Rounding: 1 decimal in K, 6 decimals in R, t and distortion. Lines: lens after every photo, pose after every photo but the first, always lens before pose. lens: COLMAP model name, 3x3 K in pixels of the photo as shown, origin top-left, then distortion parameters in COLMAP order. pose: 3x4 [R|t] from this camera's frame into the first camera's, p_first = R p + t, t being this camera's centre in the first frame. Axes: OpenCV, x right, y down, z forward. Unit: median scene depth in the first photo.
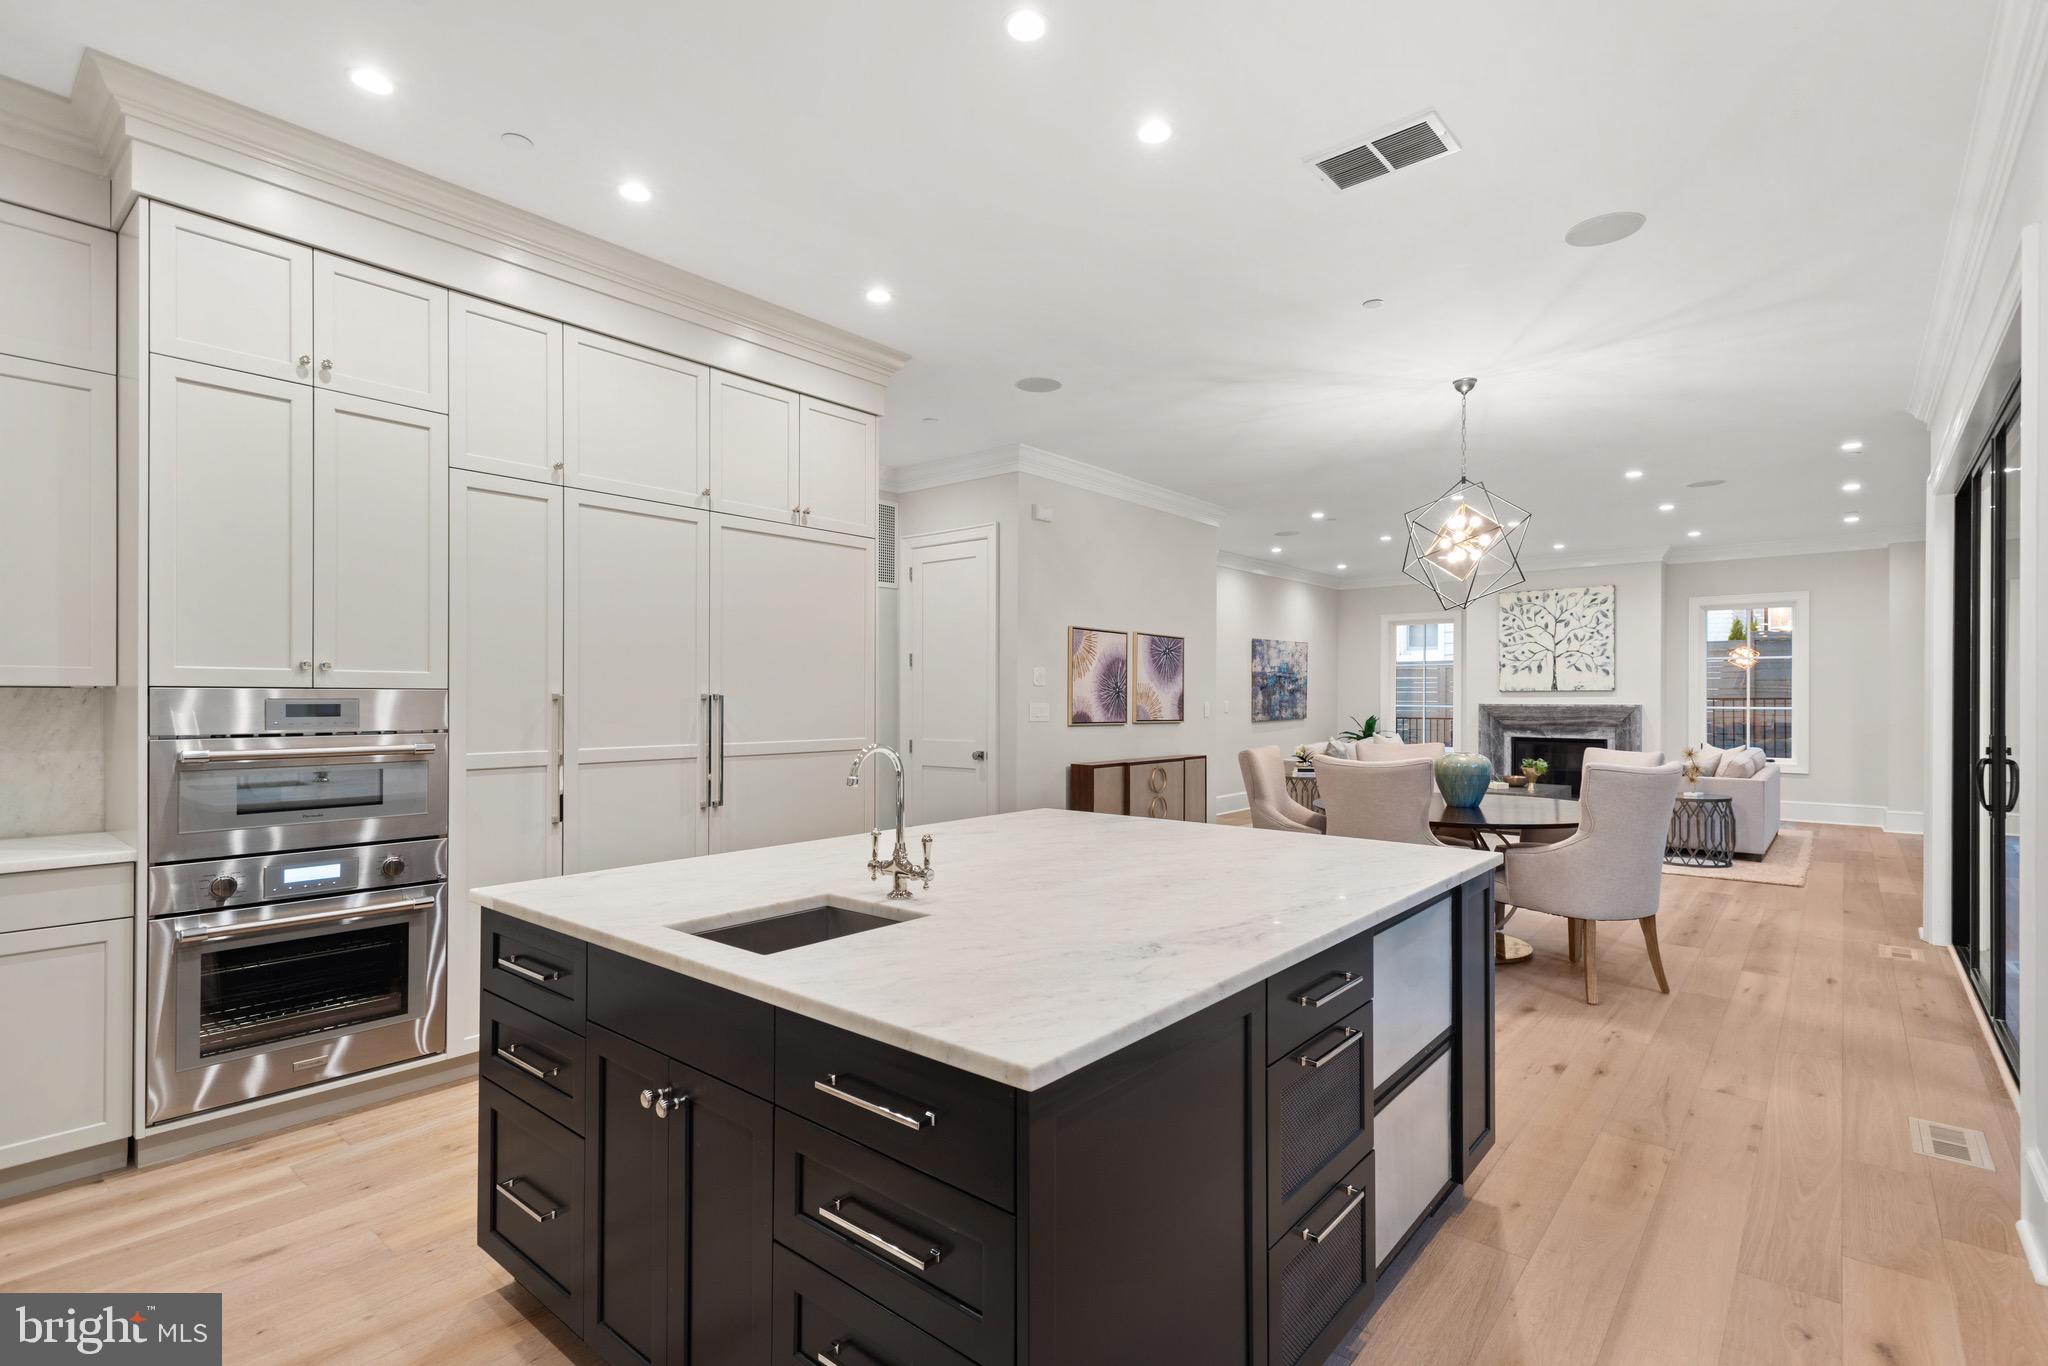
lens RADIAL K [[959.7, 0, 1023.3], [0, 959.7, 694.6], [0, 0, 1]] dist [0.020977, -0.007586]
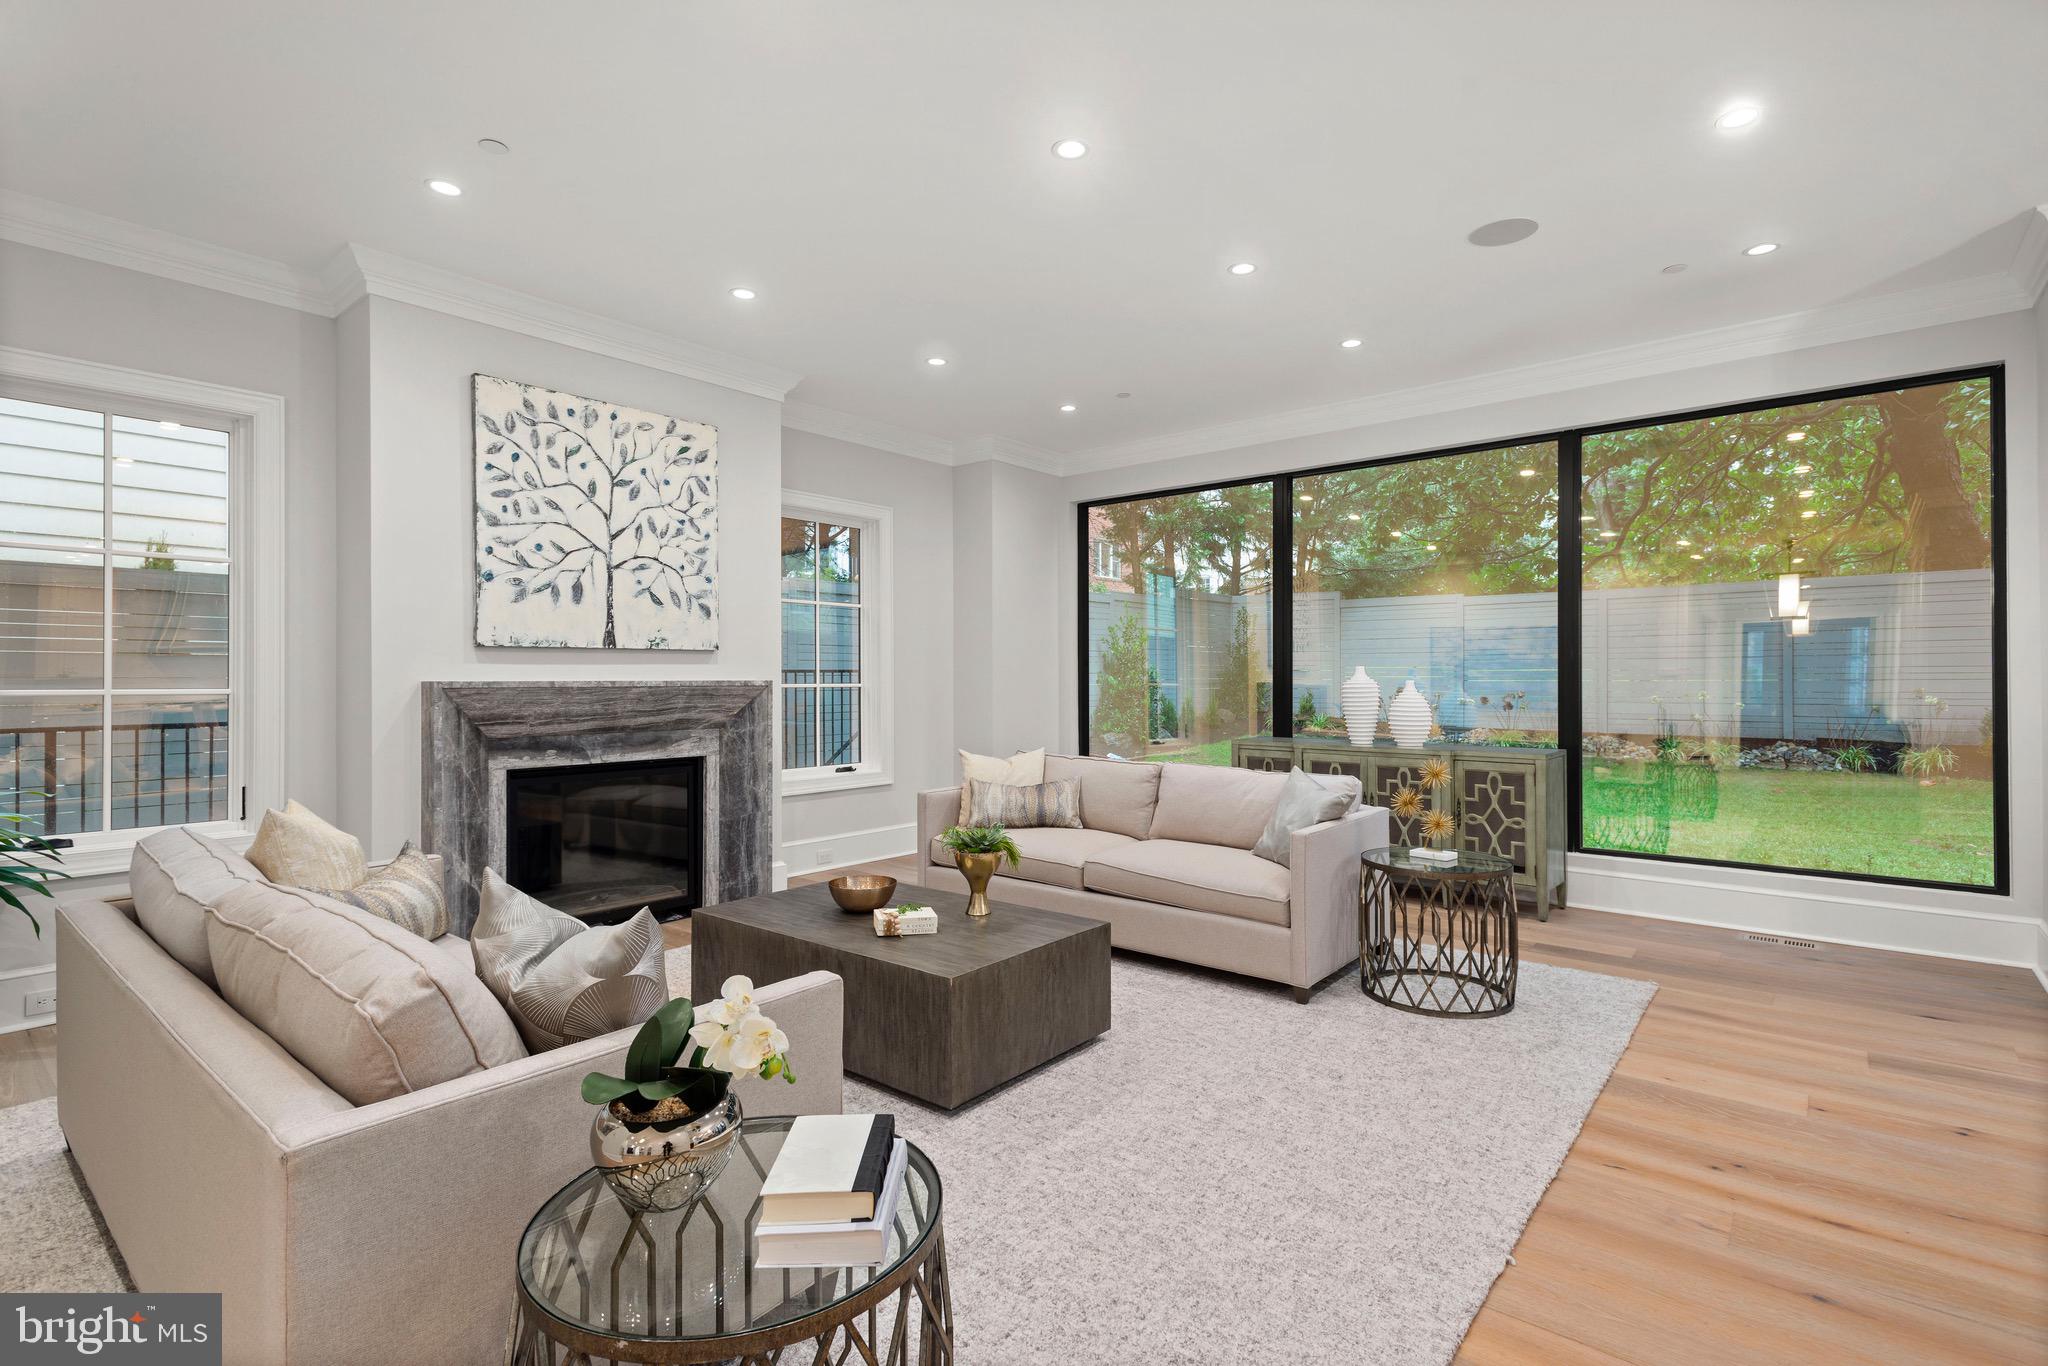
lens RADIAL K [[967.3, 0, 1023.4], [0, 967.3, 674.9], [0, 0, 1]] dist [0.020736, -0.000240]
pose [[-0.011520, 0.002604, 0.999930, 0.133036], [-0.000720, 0.999996, -0.002612, 0.008376], [-0.999933, -0.000750, -0.011518, 0.833218]]
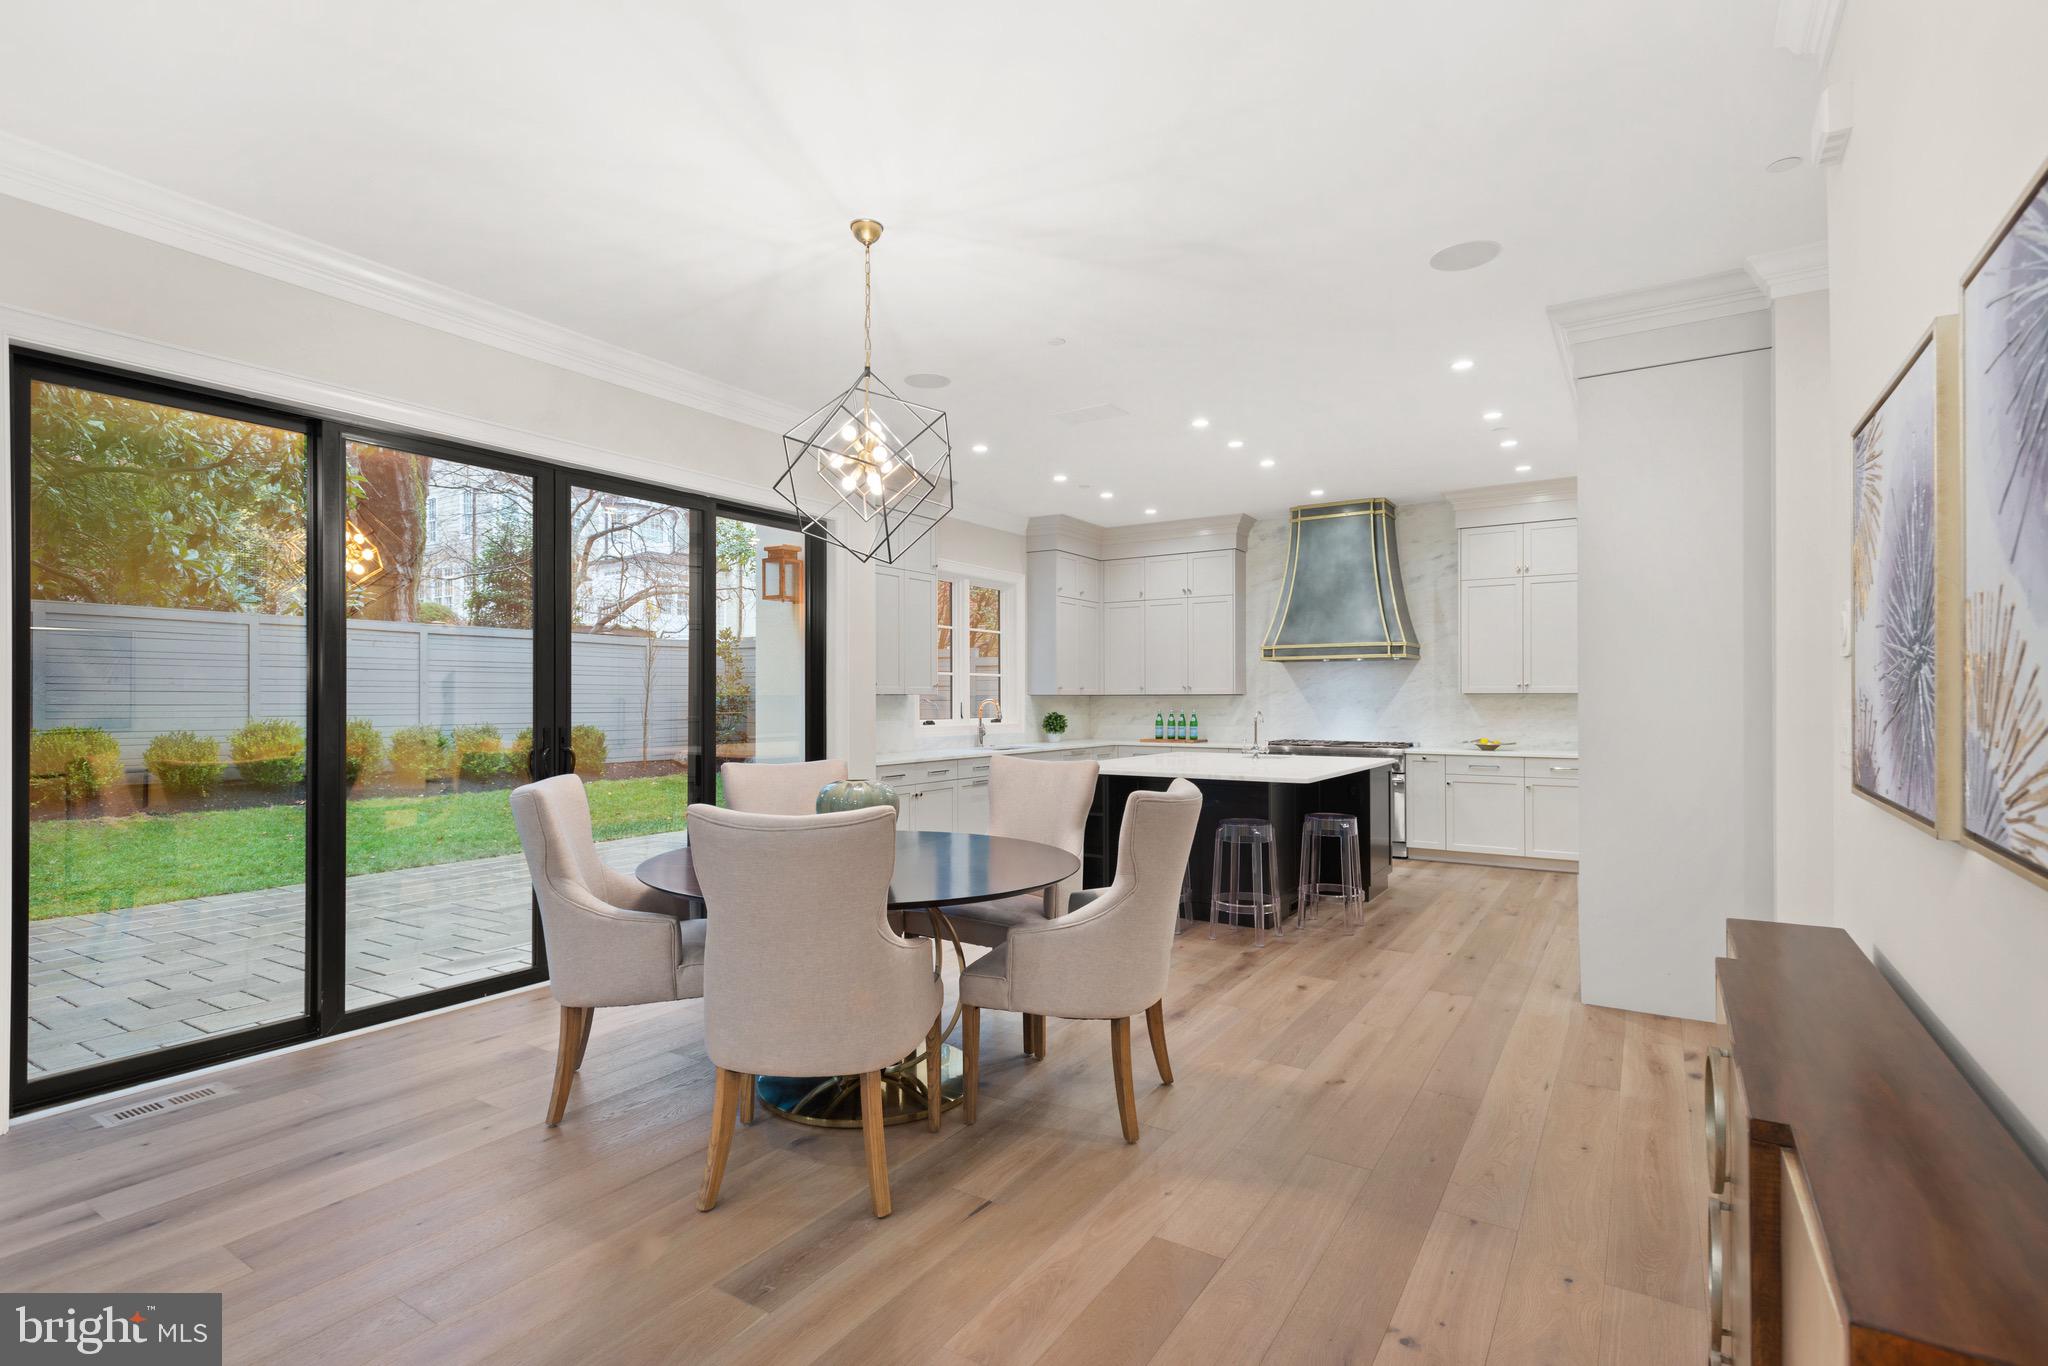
lens RADIAL K [[969.1, 0, 1022.4], [0, 969.1, 694.4], [0, 0, 1]] dist [0.018009, -0.000086]
pose [[-0.992010, -0.001875, -0.126144, 0.194900], [-0.000815, 0.999964, -0.008458, 0.004025], [0.126155, -0.008288, -0.991976, 0.755878]]
